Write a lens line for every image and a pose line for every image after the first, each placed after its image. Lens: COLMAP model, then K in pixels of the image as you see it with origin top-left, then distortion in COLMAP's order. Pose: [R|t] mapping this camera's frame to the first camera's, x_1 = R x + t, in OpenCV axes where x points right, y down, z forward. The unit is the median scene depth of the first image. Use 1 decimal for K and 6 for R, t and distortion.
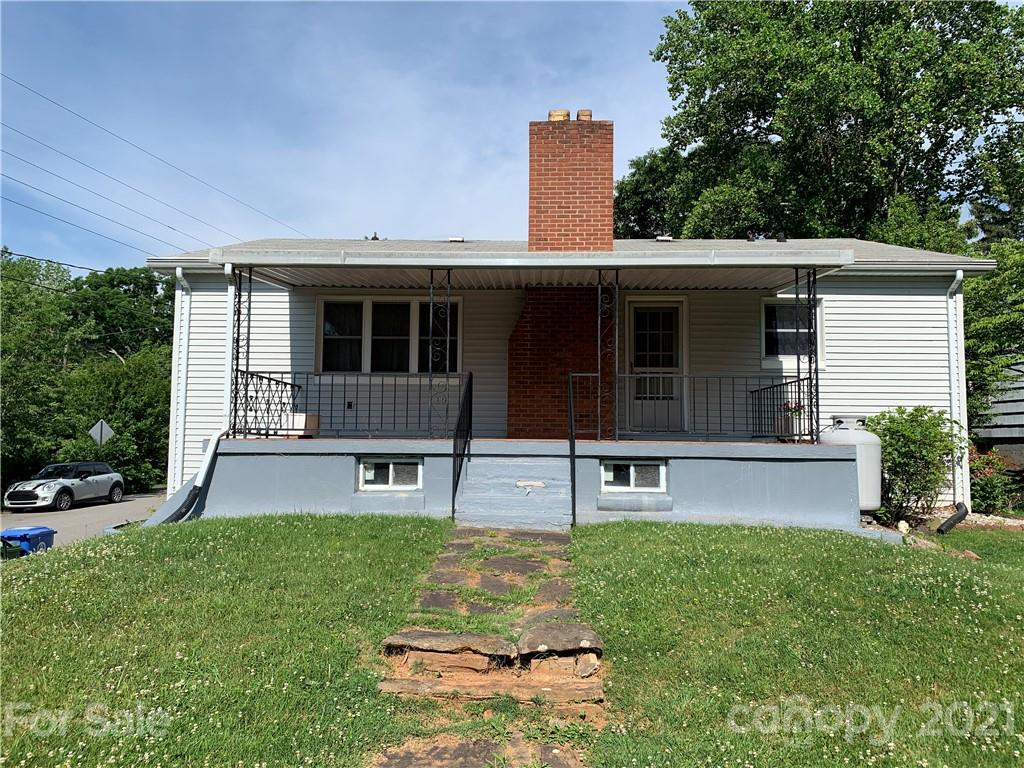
lens RADIAL K [[780.7, 0, 512.0], [0, 780.7, 384.0], [0, 0, 1]] dist [-0.000699, -0.067924]
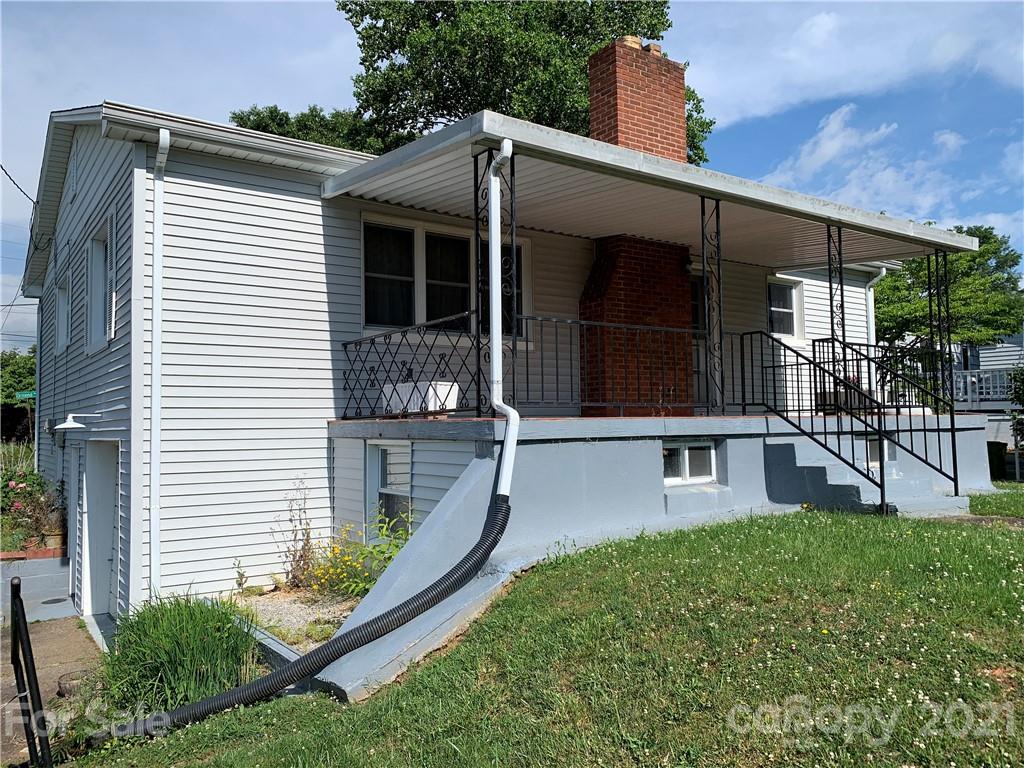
lens RADIAL K [[780.7, 0, 512.0], [0, 780.7, 384.0], [0, 0, 1]] dist [-0.000699, -0.067924]
pose [[0.808534, 0.010910, 0.588348, -0.554182], [-0.024816, 0.999571, 0.015568, 0.024100], [-0.587926, -0.027188, 0.808458, 0.370150]]
